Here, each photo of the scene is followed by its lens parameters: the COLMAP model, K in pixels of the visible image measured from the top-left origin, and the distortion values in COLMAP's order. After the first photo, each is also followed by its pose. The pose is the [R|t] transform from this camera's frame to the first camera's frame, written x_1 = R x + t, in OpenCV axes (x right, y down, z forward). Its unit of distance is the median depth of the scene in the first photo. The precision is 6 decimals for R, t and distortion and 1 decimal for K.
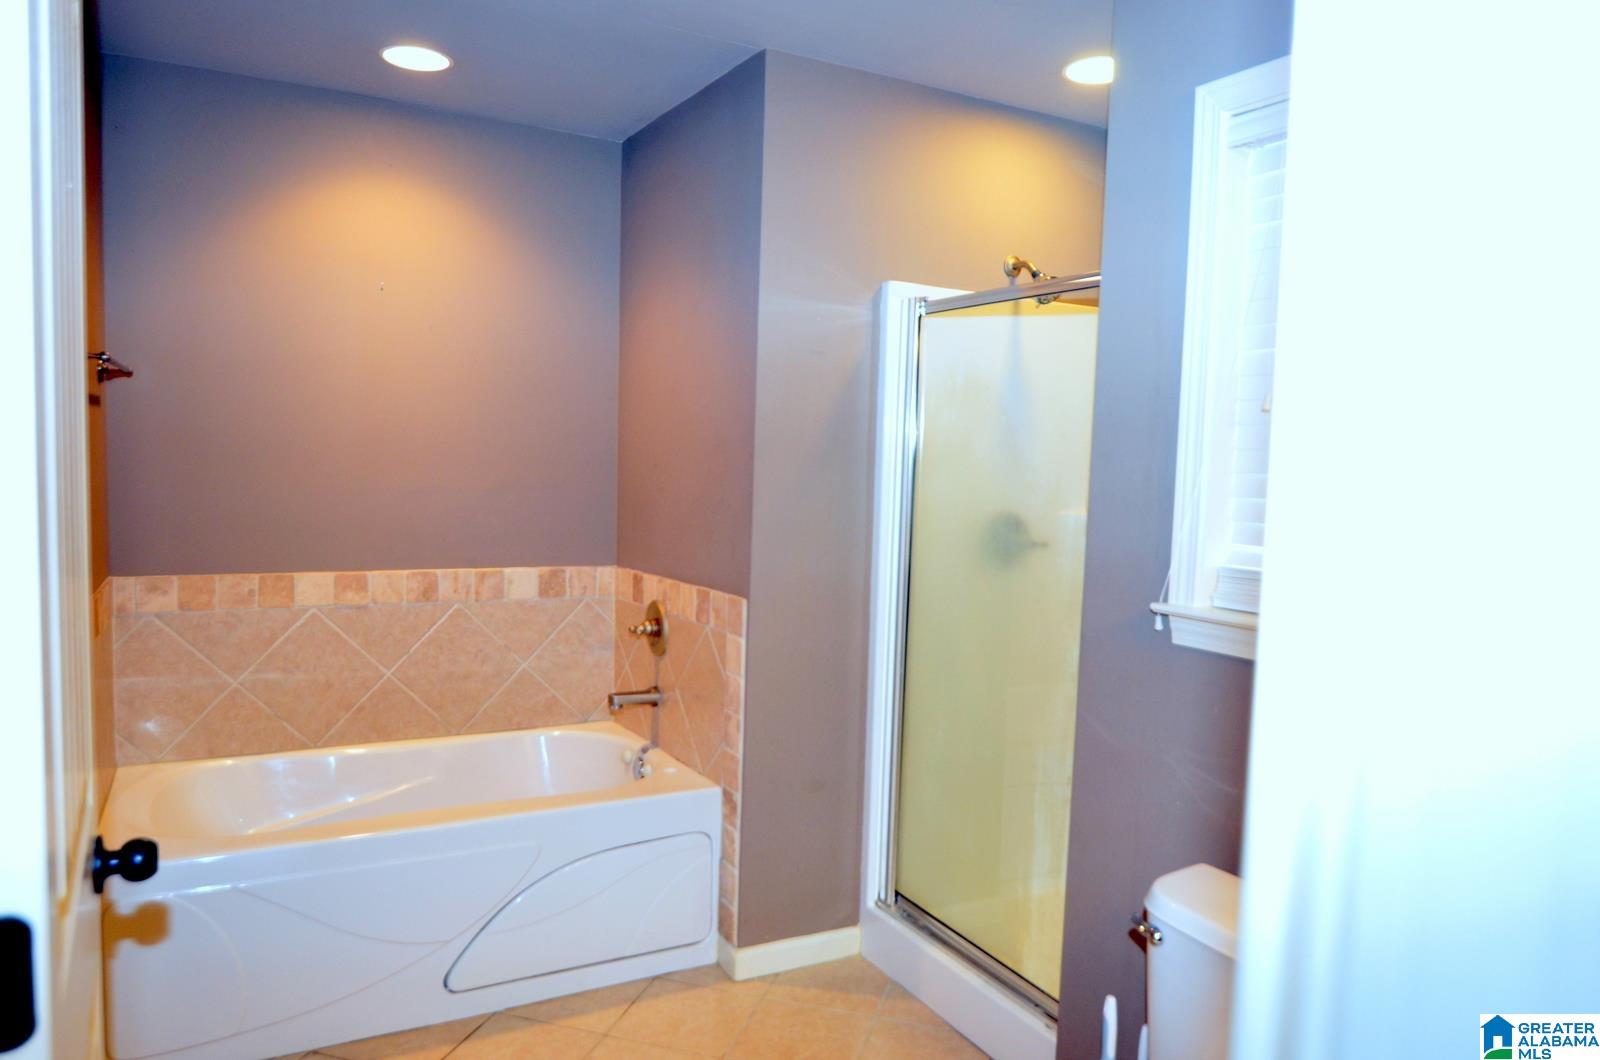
lens RADIAL K [[1052.6, 0, 798.6], [0, 1052.6, 531.1], [0, 0, 1]] dist [-0.034880, 0.009488]
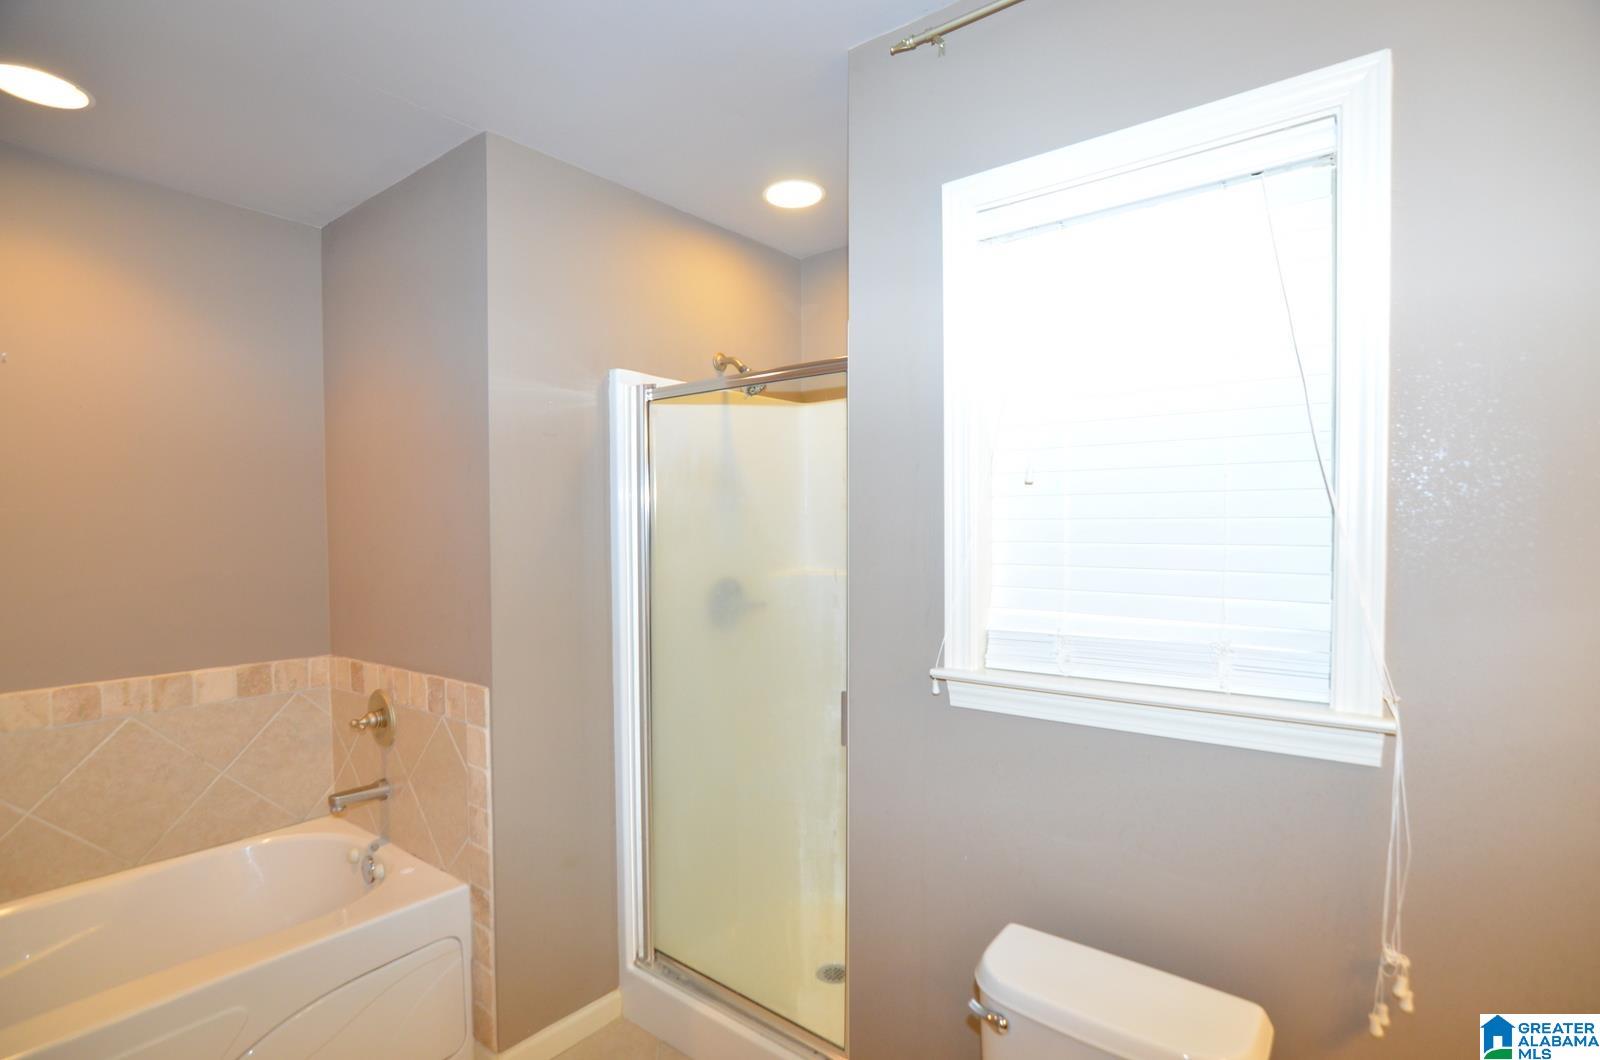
lens RADIAL K [[773.1, 0, 803.8], [0, 773.1, 537.1], [0, 0, 1]] dist [-0.028218, 0.007788]
pose [[0.923151, -0.044363, 0.381869, -0.042903], [0.063310, 0.997301, -0.037190, -0.026765], [-0.379189, 0.058508, 0.923468, 0.213002]]
